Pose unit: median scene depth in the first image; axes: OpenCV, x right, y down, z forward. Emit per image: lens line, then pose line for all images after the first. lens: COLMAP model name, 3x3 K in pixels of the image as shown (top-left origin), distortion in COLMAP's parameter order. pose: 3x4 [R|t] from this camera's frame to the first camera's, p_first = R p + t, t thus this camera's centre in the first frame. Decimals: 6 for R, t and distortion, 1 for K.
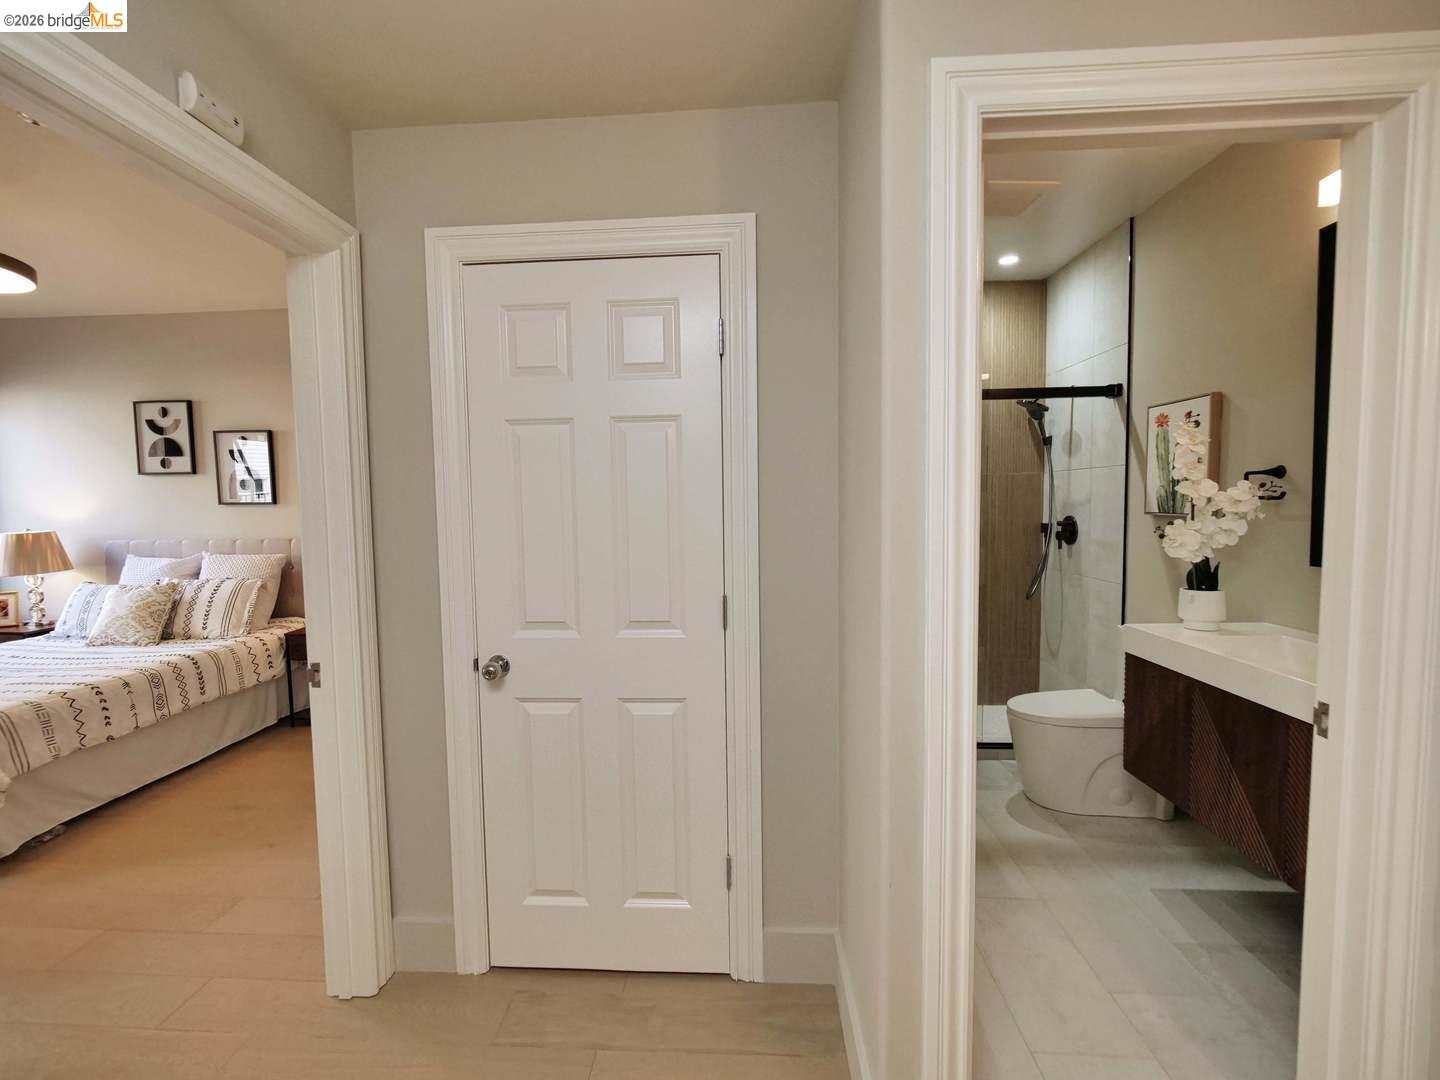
lens RADIAL K [[614.3, 0, 714.4], [0, 614.3, 540.7], [0, 0, 1]] dist [-0.008421, 0.002081]
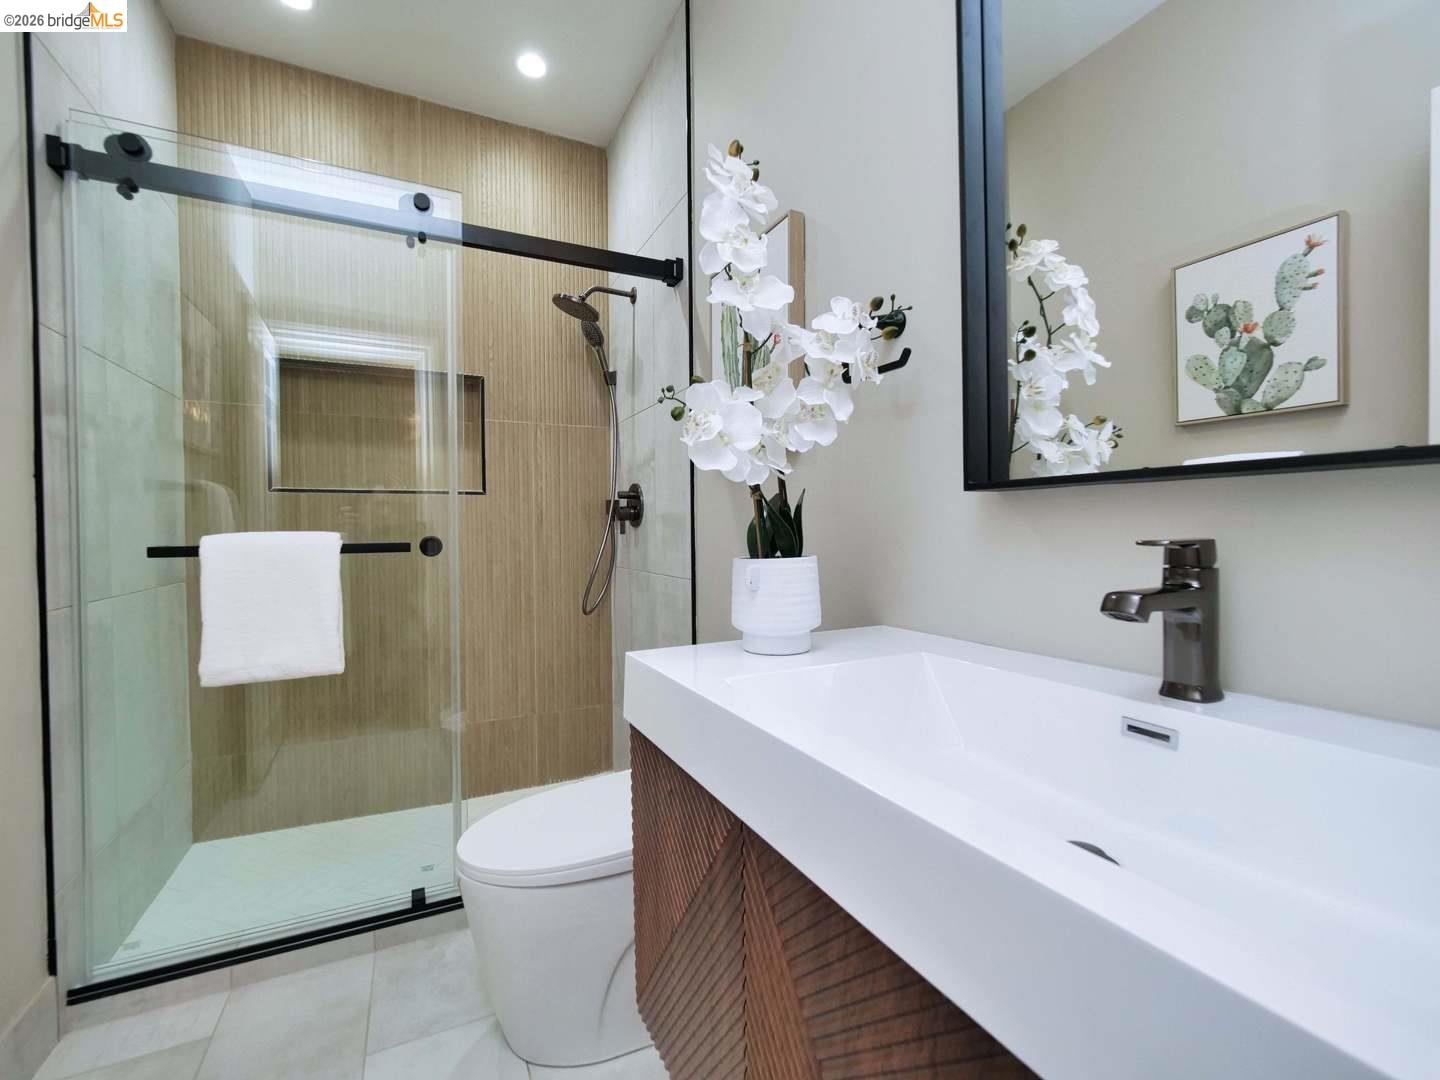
lens RADIAL K [[614.3, 0, 703.4], [0, 614.3, 535.9], [0, 0, 1]] dist [-0.008421, 0.002081]
pose [[0.878326, 0.001097, 0.478062, 0.432667], [0.025454, 0.998472, -0.049056, 0.066455], [-0.477385, 0.055256, 0.876955, 0.509832]]
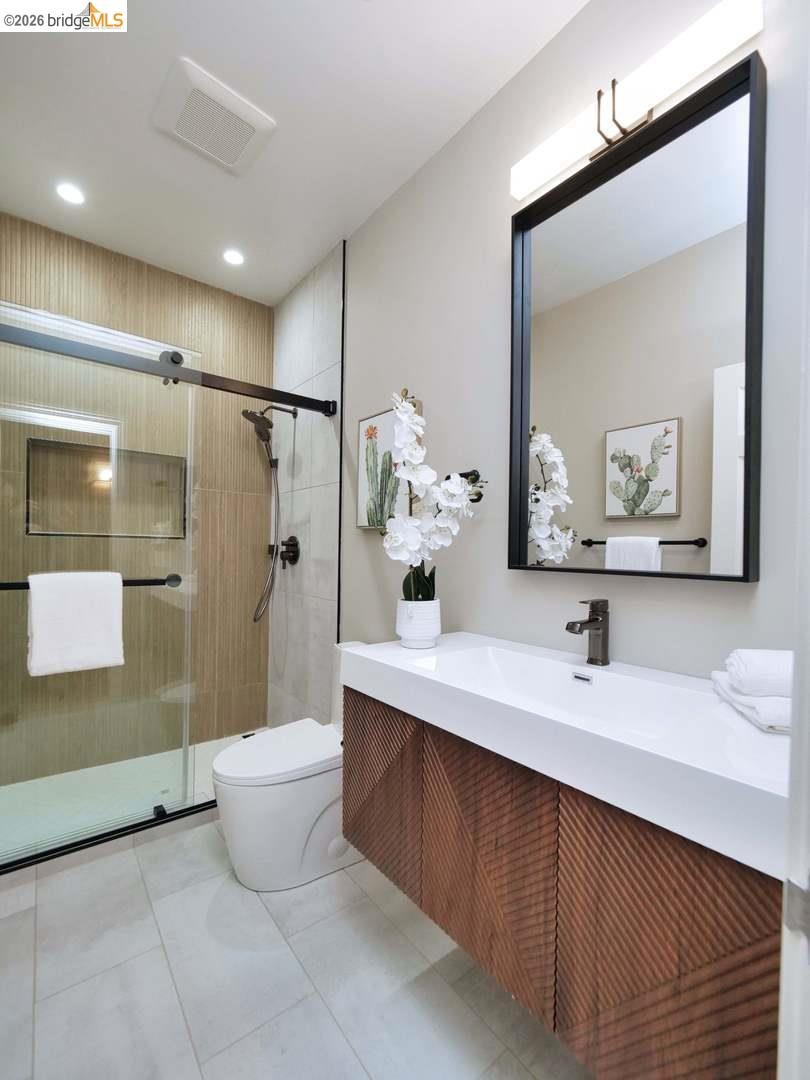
lens RADIAL K [[460.7, 0, 392.5], [0, 460.7, 552.9], [0, 0, 1]] dist [-0.008421, 0.002081]
pose [[0.755697, 0.025218, 0.654435, 0.275240], [0.010971, 0.998631, -0.051150, 0.036875], [-0.654829, 0.045834, 0.754386, 0.424152]]
